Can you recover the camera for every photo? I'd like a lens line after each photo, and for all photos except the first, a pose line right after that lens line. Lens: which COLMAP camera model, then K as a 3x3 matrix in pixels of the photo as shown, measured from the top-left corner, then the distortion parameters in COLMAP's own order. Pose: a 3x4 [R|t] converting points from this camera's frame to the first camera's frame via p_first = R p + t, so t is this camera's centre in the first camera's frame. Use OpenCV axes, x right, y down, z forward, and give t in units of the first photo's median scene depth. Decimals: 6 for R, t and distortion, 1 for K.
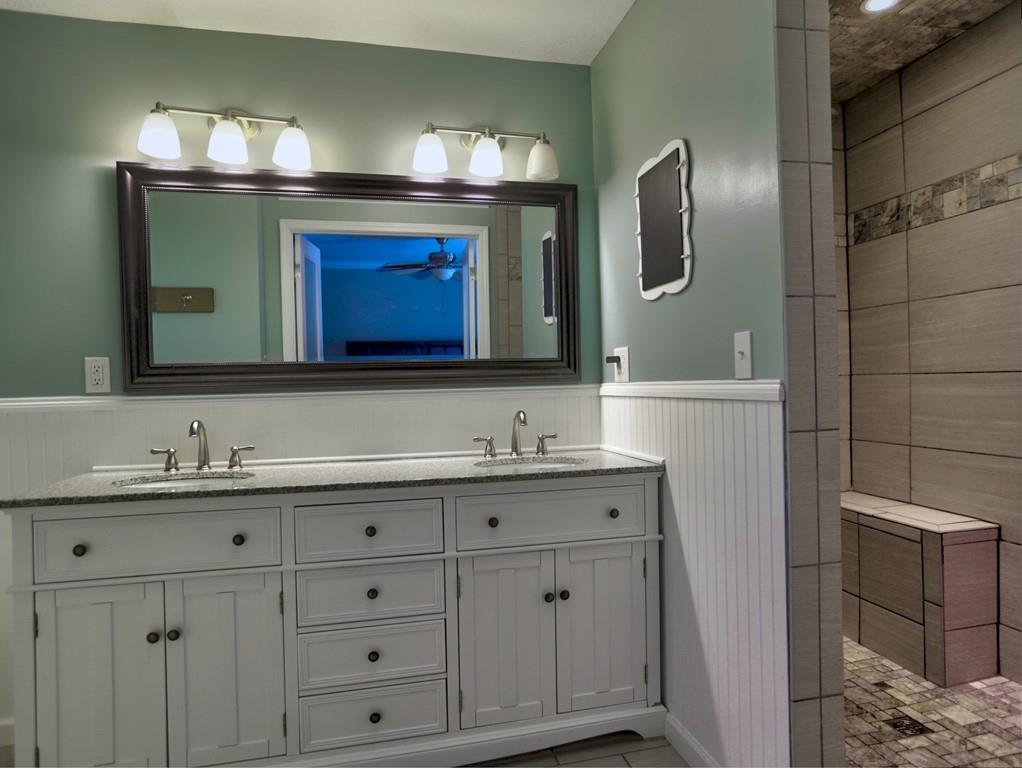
lens RADIAL K [[598.0, 0, 510.2], [0, 598.0, 380.7], [0, 0, 1]] dist [0.000009, 0.000188]
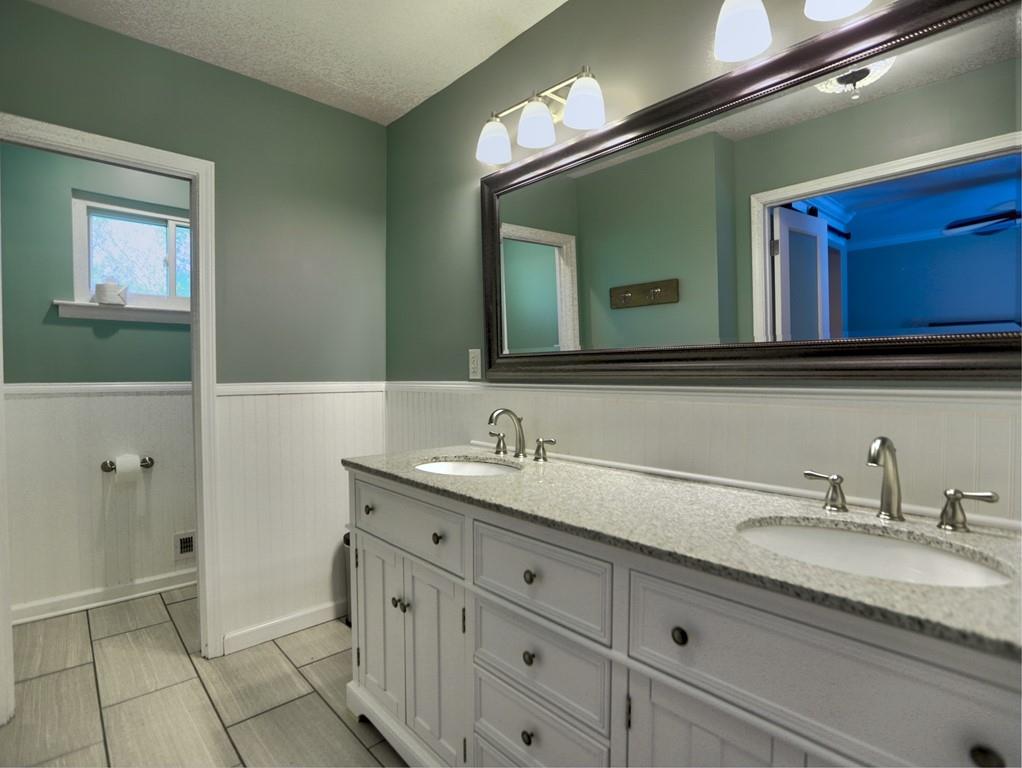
lens RADIAL K [[527.6, 0, 513.4], [0, 527.6, 385.9], [0, 0, 1]] dist [-0.064465, 0.029105]
pose [[0.511987, 0.037156, -0.858189, 0.248774], [-0.004581, 0.999168, 0.040528, -0.009365], [0.858981, -0.016819, 0.511731, 0.534770]]
